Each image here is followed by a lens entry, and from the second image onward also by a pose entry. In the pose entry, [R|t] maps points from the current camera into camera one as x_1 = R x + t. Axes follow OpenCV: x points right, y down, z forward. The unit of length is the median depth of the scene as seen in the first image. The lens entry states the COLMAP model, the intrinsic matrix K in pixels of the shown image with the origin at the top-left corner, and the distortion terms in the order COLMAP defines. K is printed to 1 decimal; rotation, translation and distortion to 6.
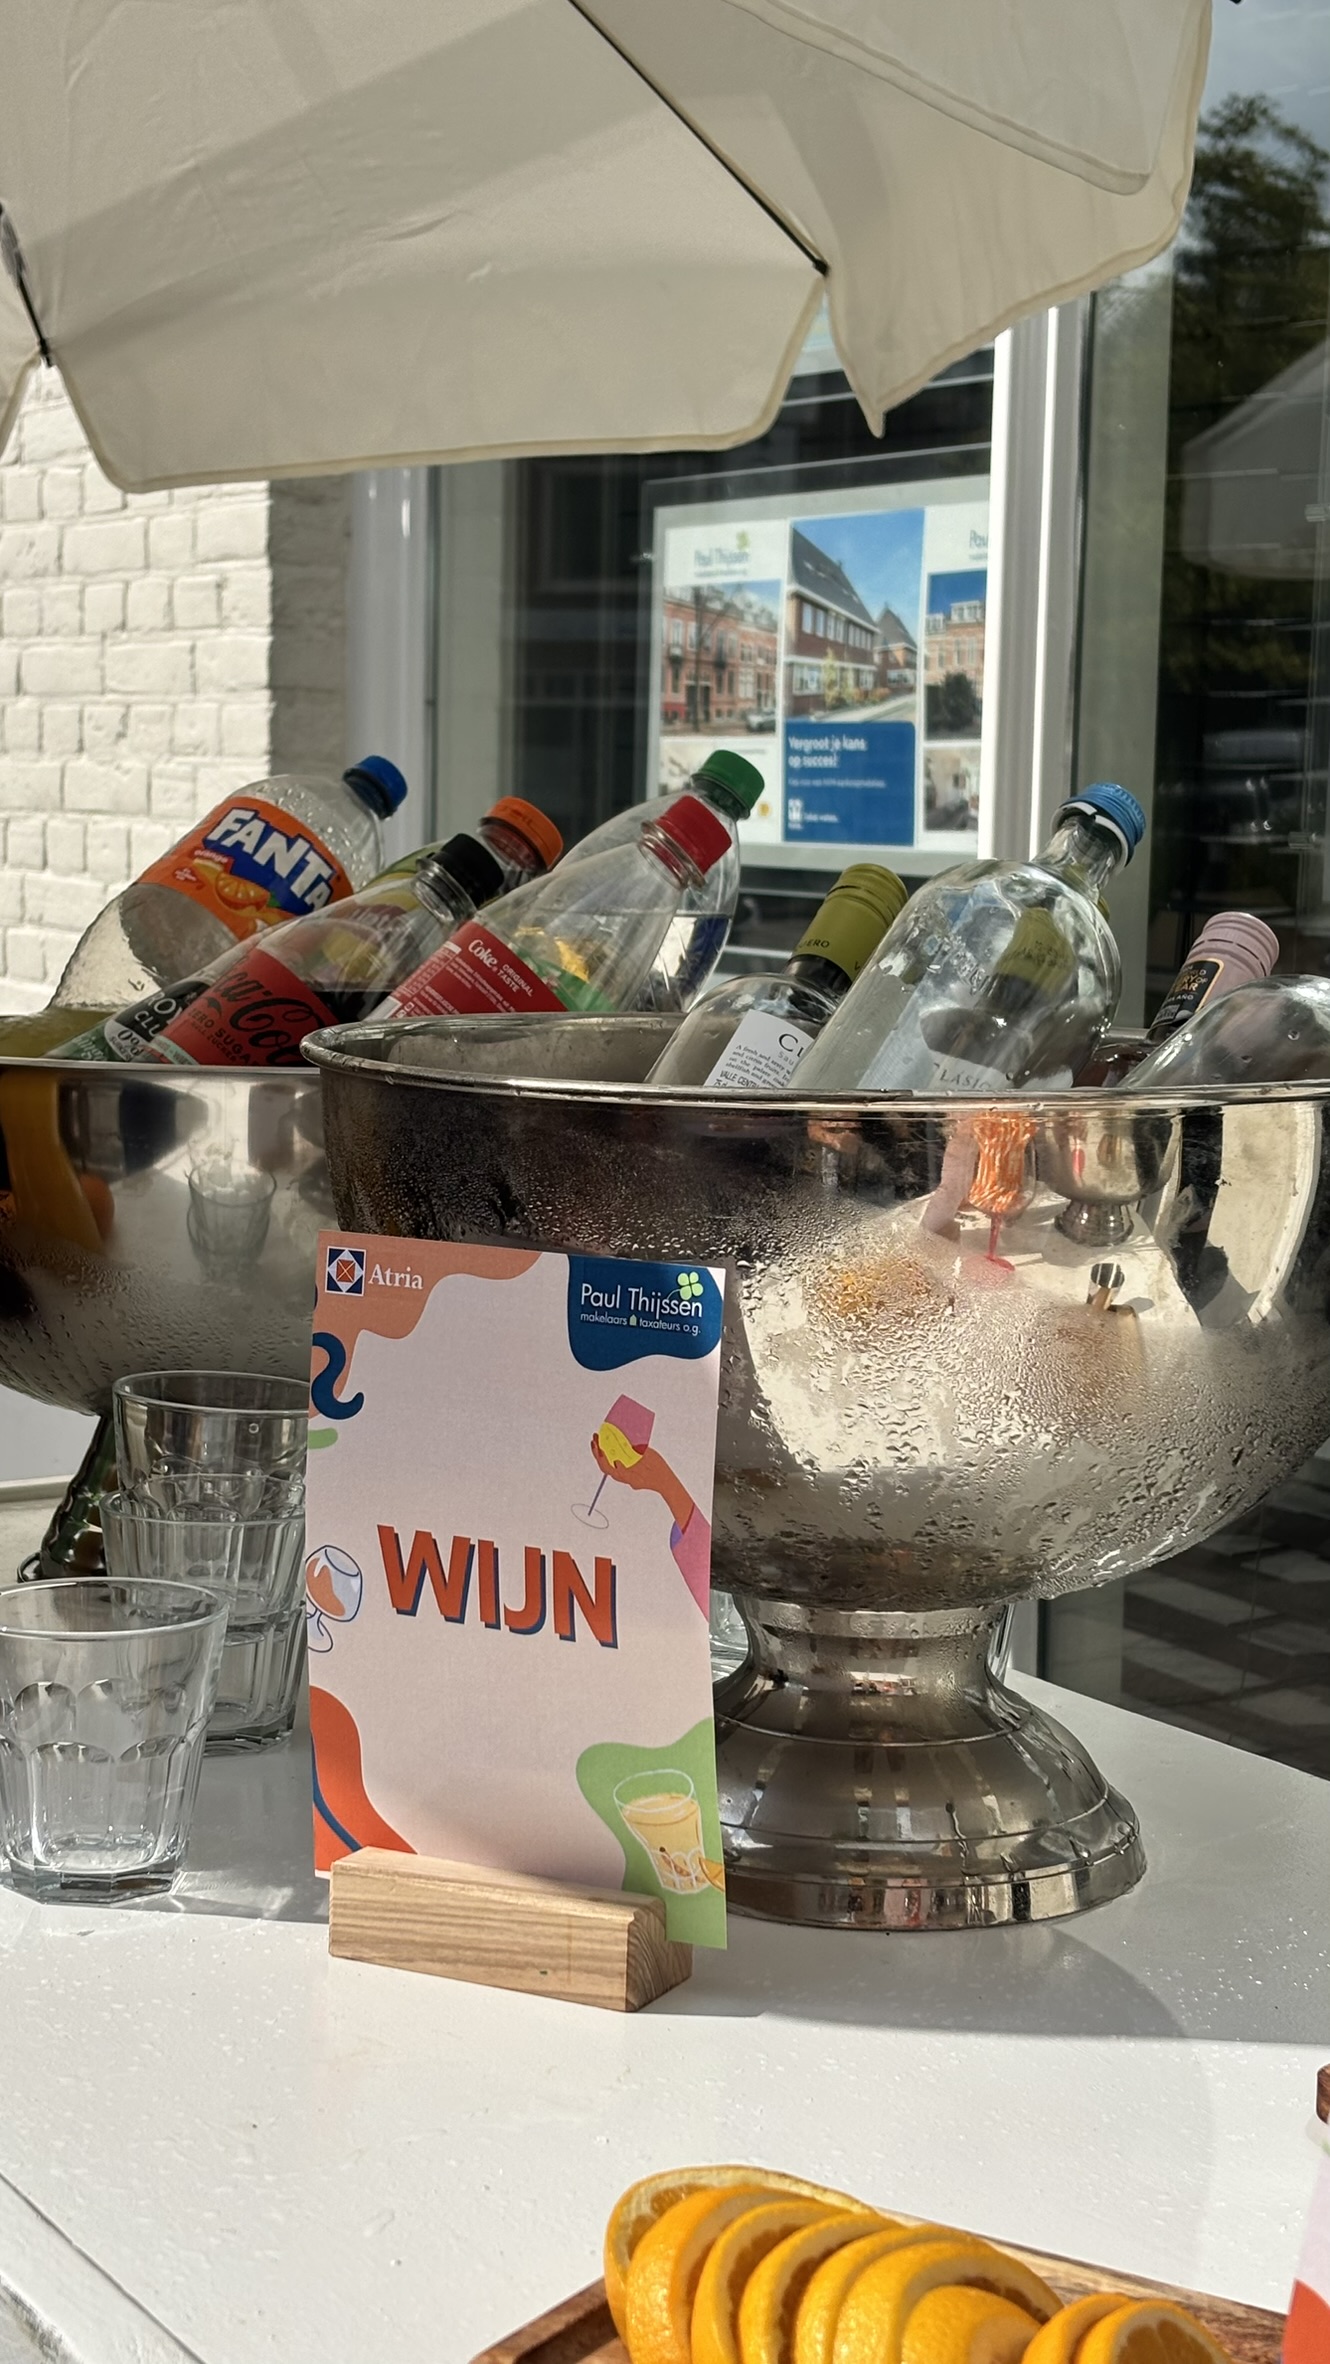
lens RADIAL K [[3585.8, 0, 619.3], [0, 3585.8, 1168.7], [0, 0, 1]] dist [0.234982, -0.887739]
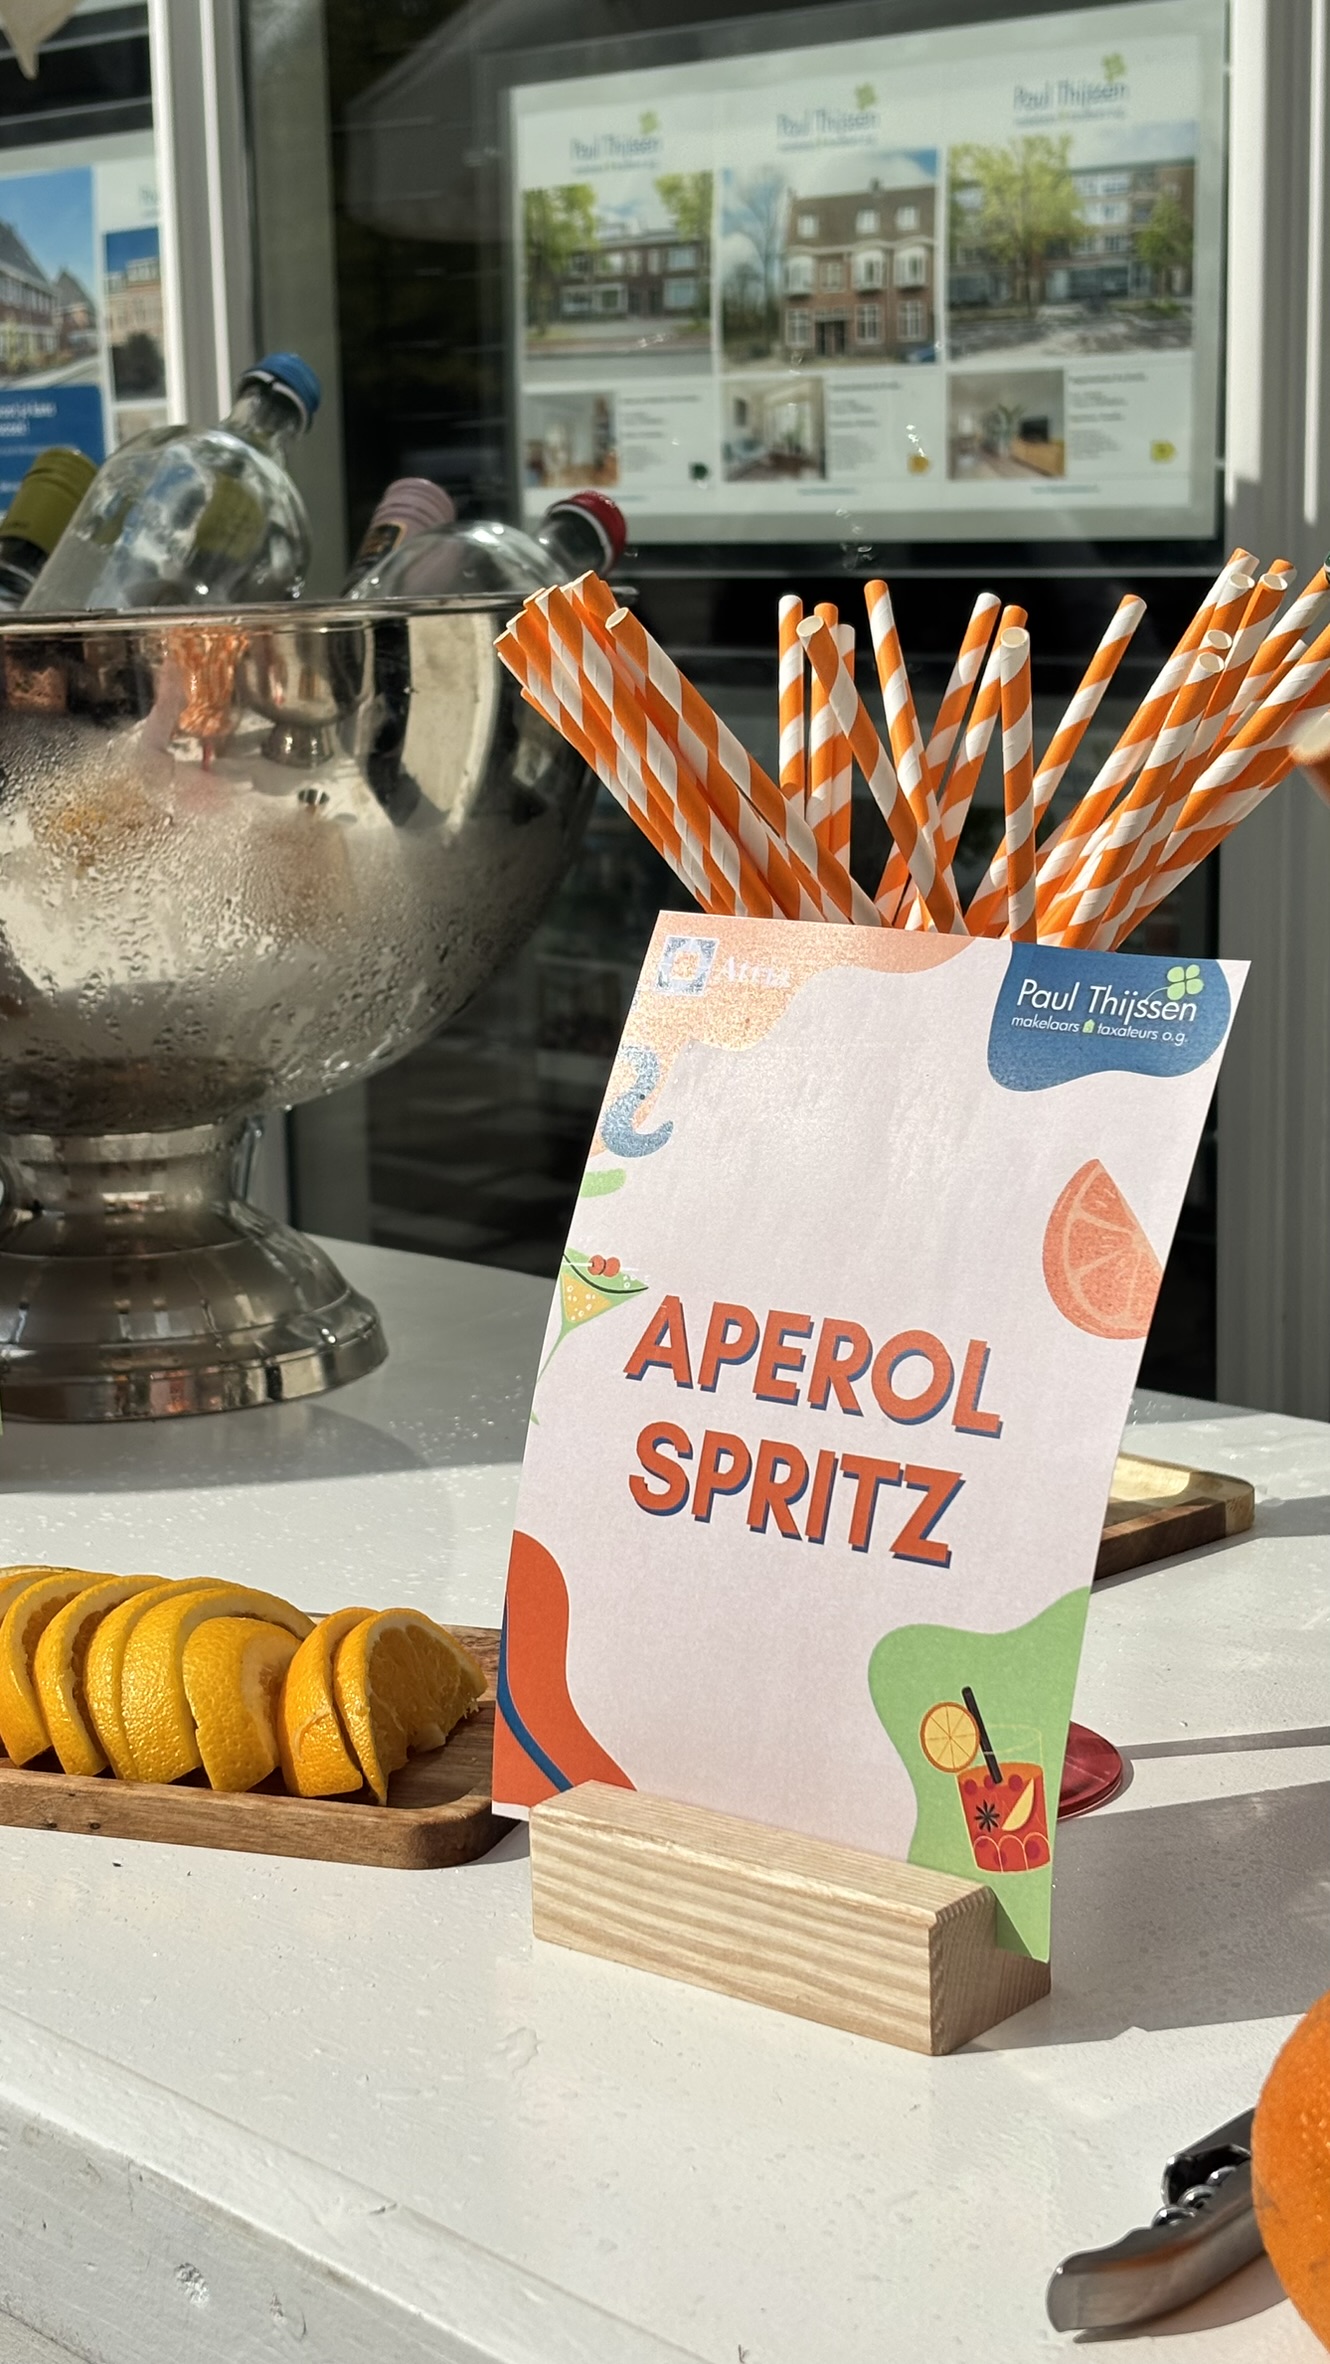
lens RADIAL K [[3585.8, 0, 619.3], [0, 3585.8, 1168.7], [0, 0, 1]] dist [0.234982, -0.887739]
pose [[0.975415, -0.079543, 0.205521, -0.005437], [0.064453, 0.994780, 0.079114, 0.060410], [-0.210741, -0.063923, 0.975450, -0.074287]]
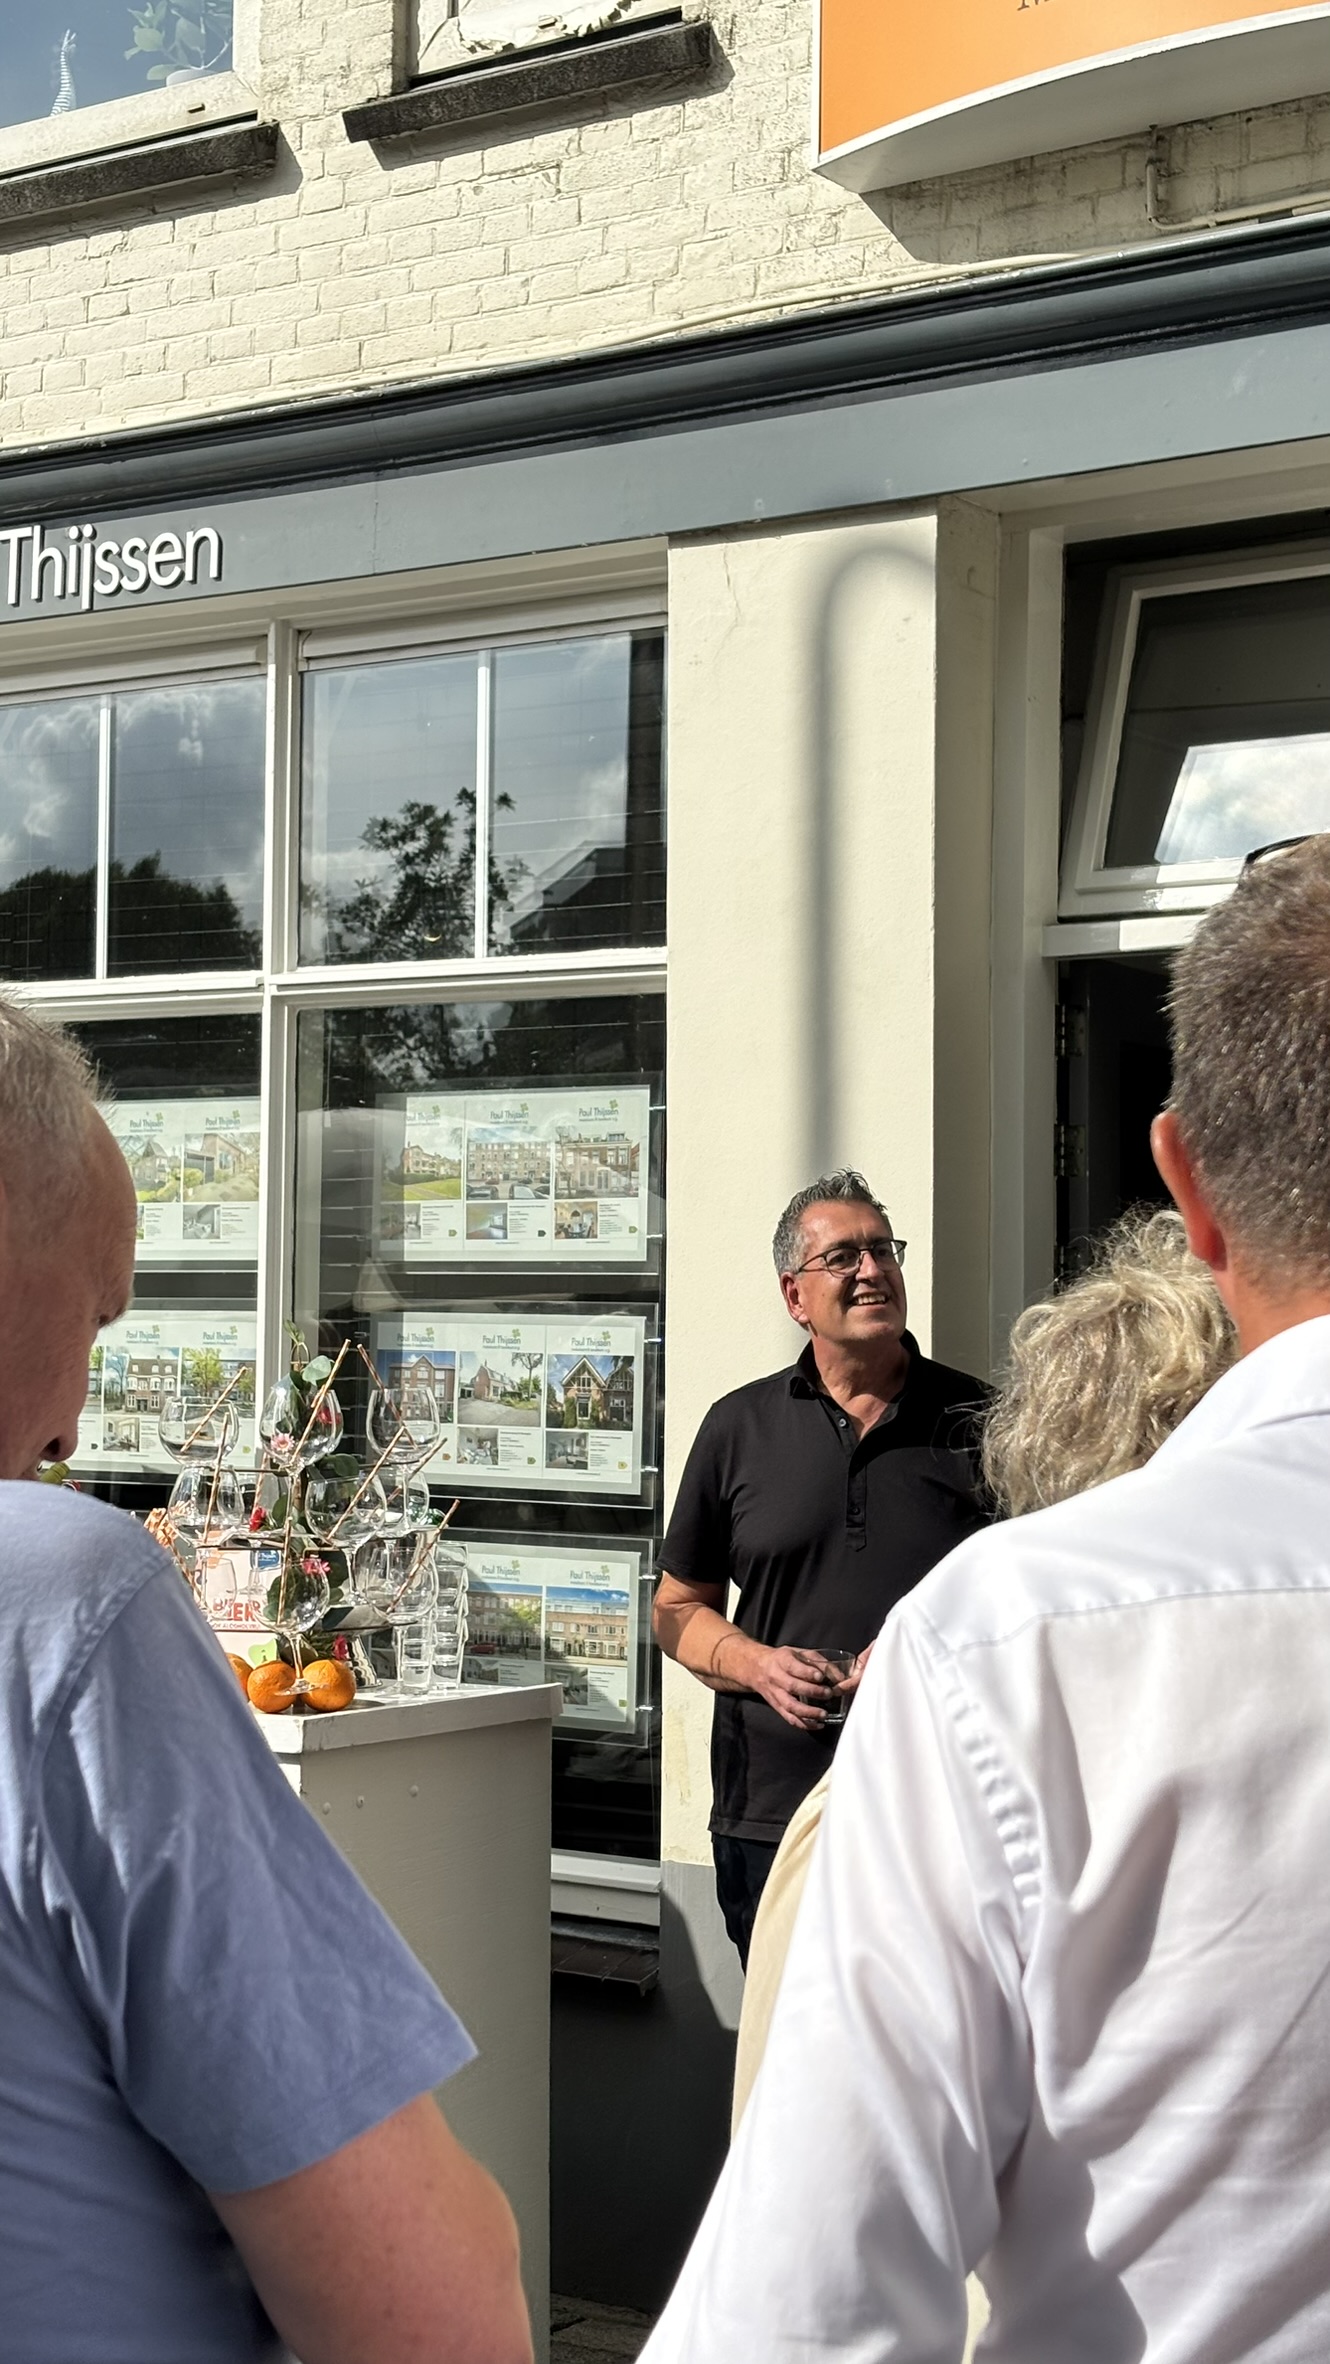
lens RADIAL K [[3585.8, 0, 619.3], [0, 3585.8, 1168.7], [0, 0, 1]] dist [0.234982, -0.887739]
pose [[0.922272, 0.018222, 0.386112, -1.097100], [0.043245, 0.987753, -0.149910, 0.327189], [-0.384115, 0.154955, 0.910189, -4.186221]]
